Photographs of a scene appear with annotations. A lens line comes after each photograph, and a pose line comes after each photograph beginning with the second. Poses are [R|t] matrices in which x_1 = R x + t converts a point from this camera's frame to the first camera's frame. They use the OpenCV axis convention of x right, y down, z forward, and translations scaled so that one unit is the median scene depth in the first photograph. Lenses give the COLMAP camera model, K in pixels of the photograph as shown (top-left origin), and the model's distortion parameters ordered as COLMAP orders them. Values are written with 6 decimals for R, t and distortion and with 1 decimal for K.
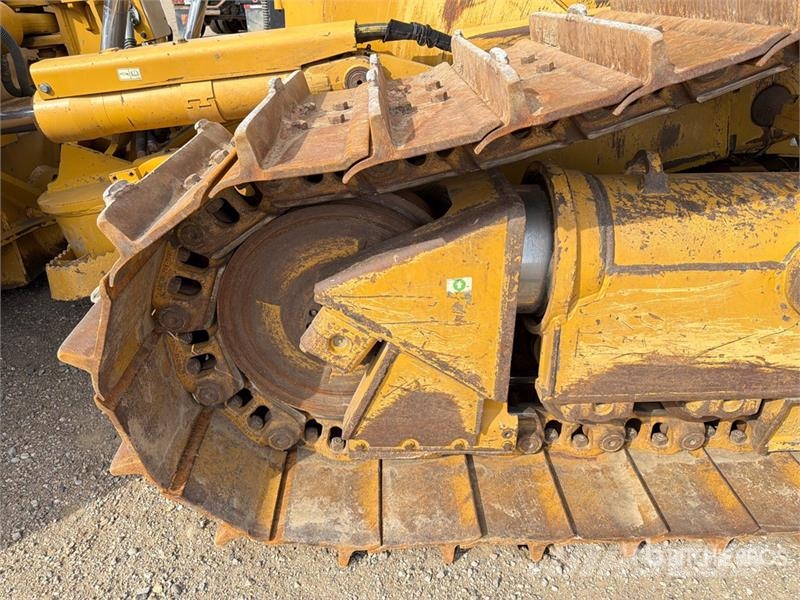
lens RADIAL K [[558.7, 0, 400.0], [0, 558.7, 300.0], [0, 0, 1]] dist [0.074709, -0.083767]
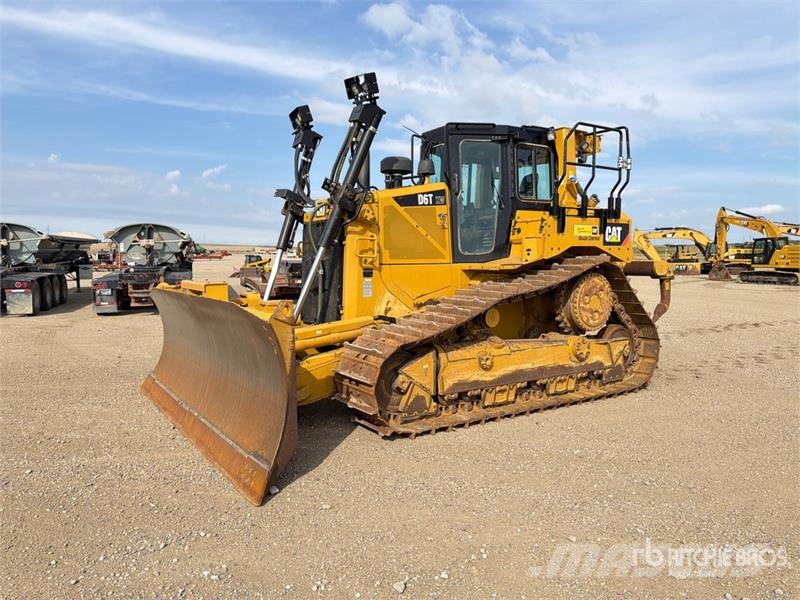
lens RADIAL K [[570.1, 0, 391.0], [0, 570.1, 304.3], [0, 0, 1]] dist [0.065580, -0.083972]
pose [[0.863012, -0.039661, 0.503624, -2.199602], [0.243439, 0.906181, -0.345793, 0.944170], [-0.442660, 0.421025, 0.791700, -2.517000]]
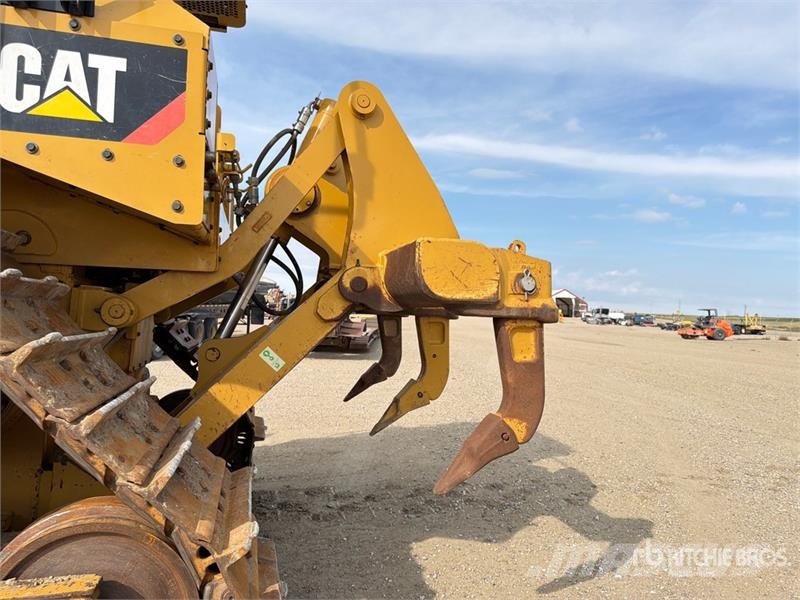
lens RADIAL K [[570.1, 0, 391.0], [0, 570.1, 304.3], [0, 0, 1]] dist [0.065580, -0.083972]
pose [[0.979922, 0.039482, 0.195434, 2.799716], [0.061956, 0.871376, -0.486689, -0.004285], [-0.189512, 0.489025, 0.851434, -0.350439]]
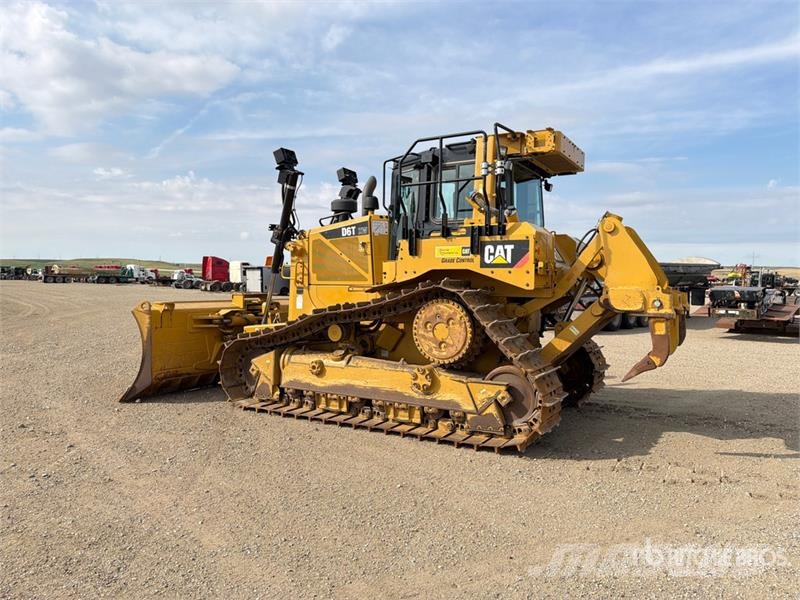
lens RADIAL K [[558.7, 0, 400.0], [0, 558.7, 300.0], [0, 0, 1]] dist [0.074709, -0.083767]
pose [[0.843281, 0.030784, -0.536591, 4.048134], [-0.271126, 0.886390, -0.375238, 1.135746], [0.464077, 0.461915, 0.755822, -2.907592]]
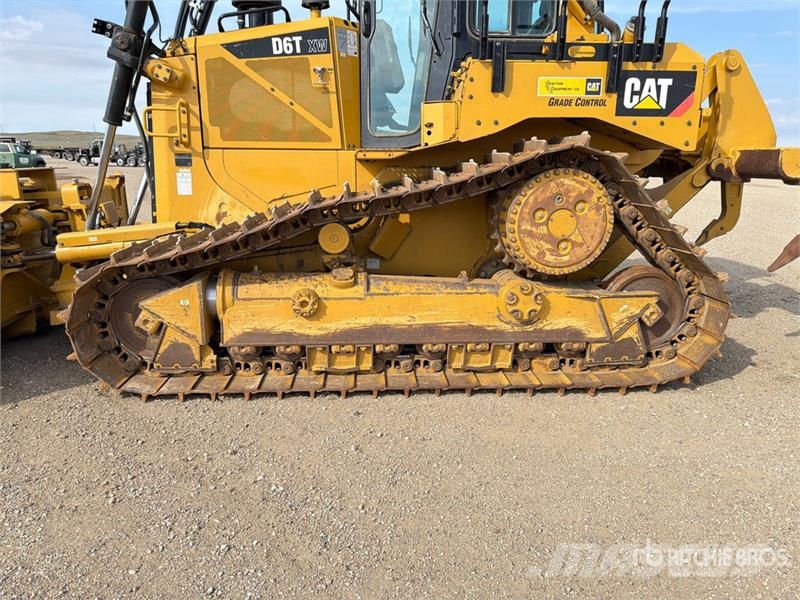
lens RADIAL K [[570.1, 0, 391.0], [0, 570.1, 304.3], [0, 0, 1]] dist [0.065580, -0.083972]
pose [[0.999891, 0.005427, 0.013757, 1.069868], [-0.001871, 0.969188, -0.246316, 0.682341], [-0.014669, 0.246263, 0.969092, -1.900171]]
